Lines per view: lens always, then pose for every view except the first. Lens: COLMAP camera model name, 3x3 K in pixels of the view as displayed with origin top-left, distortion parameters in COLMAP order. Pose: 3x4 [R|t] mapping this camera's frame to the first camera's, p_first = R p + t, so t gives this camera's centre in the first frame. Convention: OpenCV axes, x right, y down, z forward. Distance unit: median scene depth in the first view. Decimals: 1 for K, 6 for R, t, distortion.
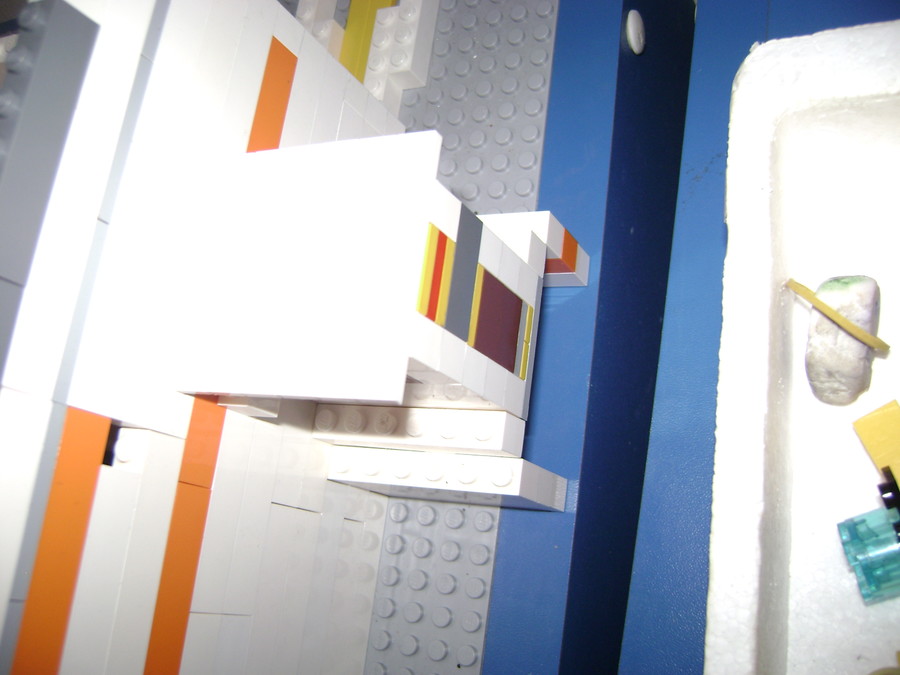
lens RADIAL K [[941.0, 0, 450.0], [0, 941.0, 337.5], [0, 0, 1]] dist [-0.161715, 0.099929]
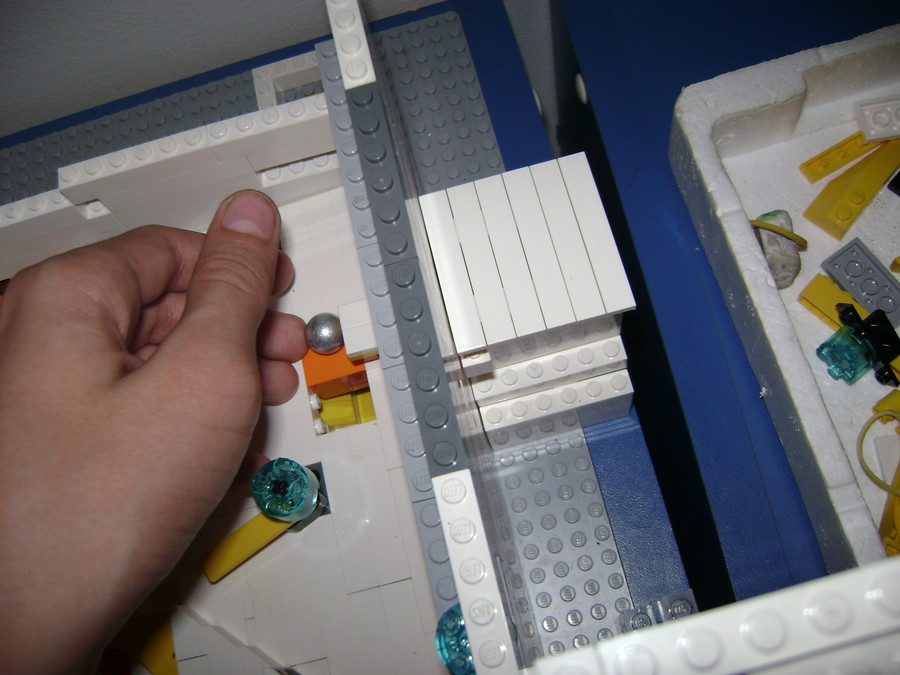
lens RADIAL K [[941.0, 0, 450.0], [0, 941.0, 337.5], [0, 0, 1]] dist [-0.161715, 0.099929]
pose [[0.887765, -0.203436, 0.412900, -0.841167], [0.256533, 0.963474, -0.076862, 0.135526], [-0.382183, 0.174158, 0.907527, -0.275689]]
